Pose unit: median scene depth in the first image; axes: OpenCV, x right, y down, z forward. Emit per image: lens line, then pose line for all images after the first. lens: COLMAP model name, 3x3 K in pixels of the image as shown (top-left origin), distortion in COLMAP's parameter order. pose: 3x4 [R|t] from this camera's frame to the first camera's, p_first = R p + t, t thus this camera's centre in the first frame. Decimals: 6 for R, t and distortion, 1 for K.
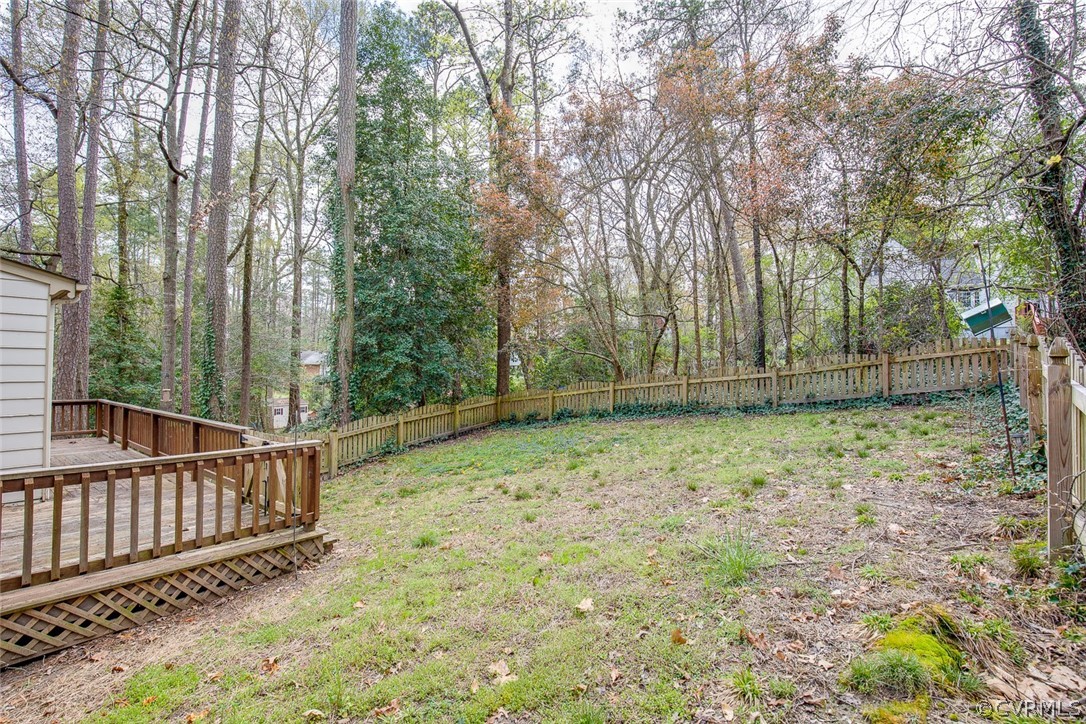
lens RADIAL K [[489.3, 0, 543.0], [0, 489.3, 362.0], [0, 0, 1]] dist [-0.014493, 0.001529]
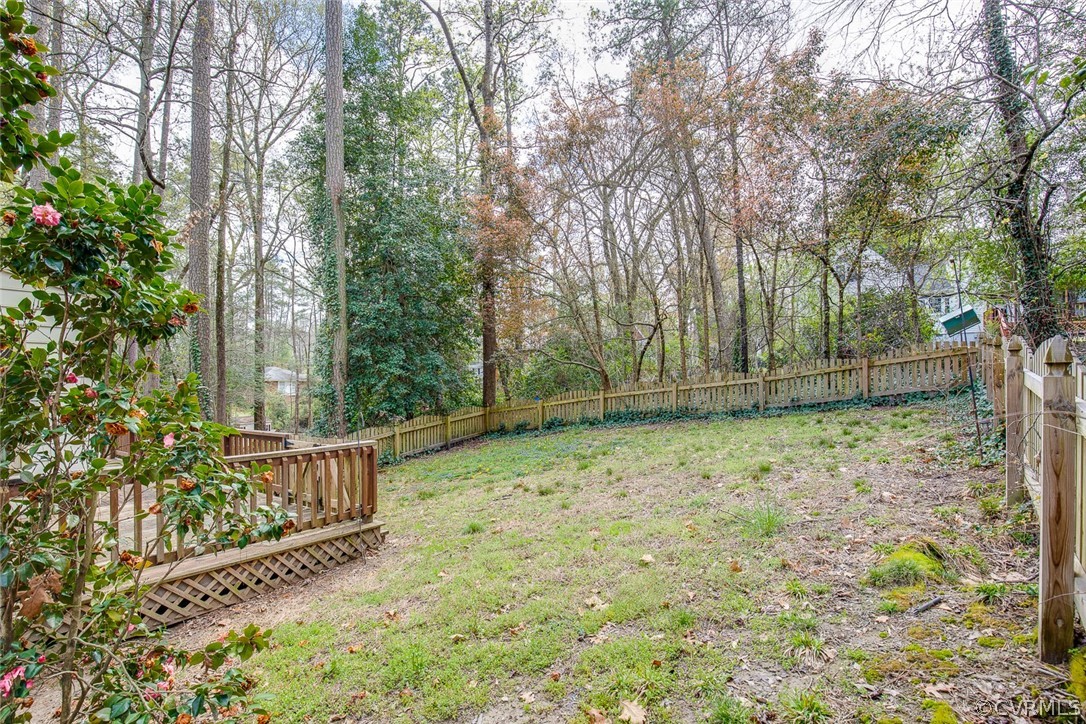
lens RADIAL K [[502.9, 0, 539.0], [0, 502.9, 387.3], [0, 0, 1]] dist [-0.012627, -0.000417]
pose [[0.998829, -0.016985, 0.045292, -0.046245], [0.015785, 0.999518, 0.026738, 0.005553], [-0.045724, -0.025991, 0.998616, -0.047459]]
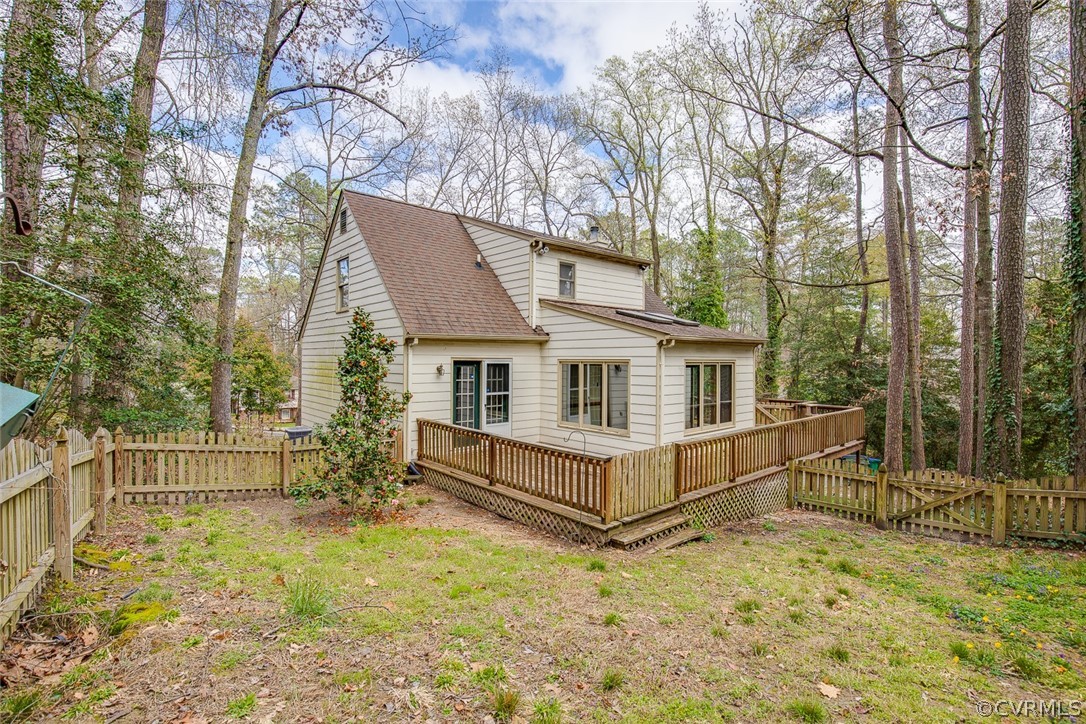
lens RADIAL K [[489.3, 0, 543.0], [0, 489.3, 362.0], [0, 0, 1]] dist [-0.014493, 0.001529]
pose [[-0.151267, 0.000266, -0.988493, 0.278017], [0.015676, 0.999875, -0.002130, -0.030222], [0.988369, -0.015818, -0.151252, 0.336657]]
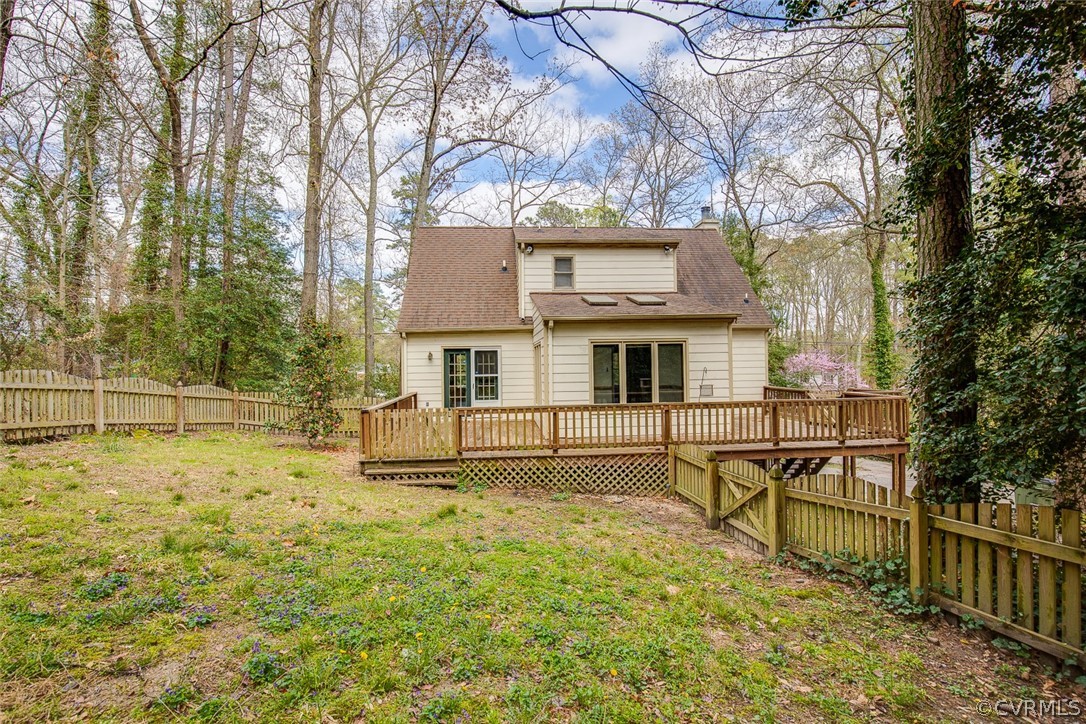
lens RADIAL K [[489.3, 0, 543.0], [0, 489.3, 362.0], [0, 0, 1]] dist [-0.014493, 0.001529]
pose [[-0.698709, 0.004097, -0.715394, 0.112795], [0.025659, 0.999484, -0.019336, 0.012309], [0.714946, -0.031867, -0.698453, 0.880271]]
